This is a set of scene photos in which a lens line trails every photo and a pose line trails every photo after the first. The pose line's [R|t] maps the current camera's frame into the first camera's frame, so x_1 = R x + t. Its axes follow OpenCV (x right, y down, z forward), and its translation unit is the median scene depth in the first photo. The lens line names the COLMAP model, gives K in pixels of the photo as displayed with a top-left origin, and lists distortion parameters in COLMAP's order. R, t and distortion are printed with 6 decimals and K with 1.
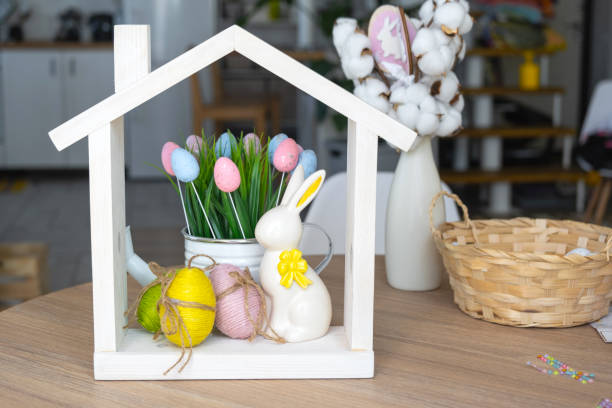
lens RADIAL K [[1055.4, 0, 293.4], [0, 1055.4, 204.6], [0, 0, 1]] dist [0.150304, -1.500591]
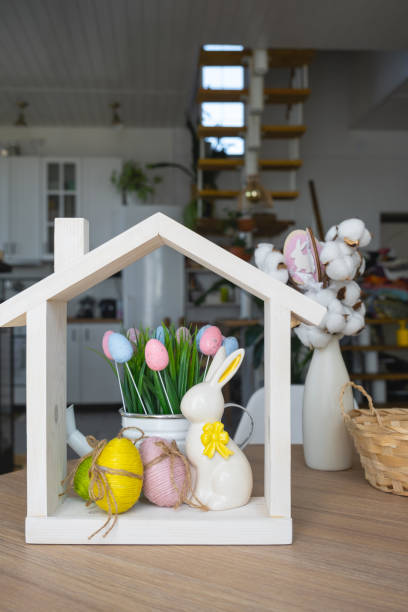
lens RADIAL K [[704.1, 0, 204.0], [0, 704.1, 306.0], [0, 0, 1]] dist [0.001117, -0.167663]
pose [[0.998596, -0.009676, -0.052085, 0.025632], [0.000003, 0.983189, -0.182590, 0.055054], [0.052976, 0.182333, 0.981809, 0.257270]]
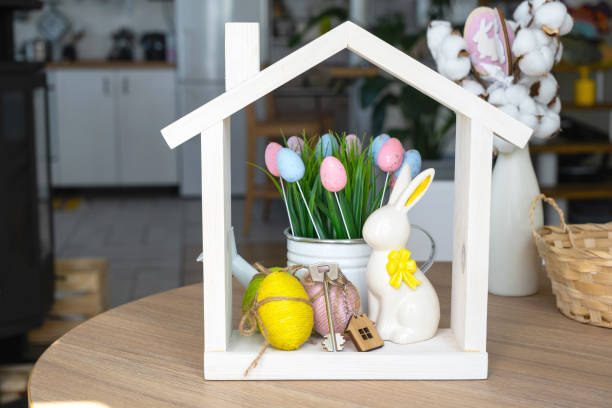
lens RADIAL K [[1055.4, 0, 293.4], [0, 1055.4, 204.6], [0, 0, 1]] dist [0.150304, -1.500591]
pose [[0.999238, -0.001347, -0.039014, -0.060268], [0.000573, 0.999803, -0.019858, 0.019460], [0.039033, 0.019821, 0.999041, 0.009176]]
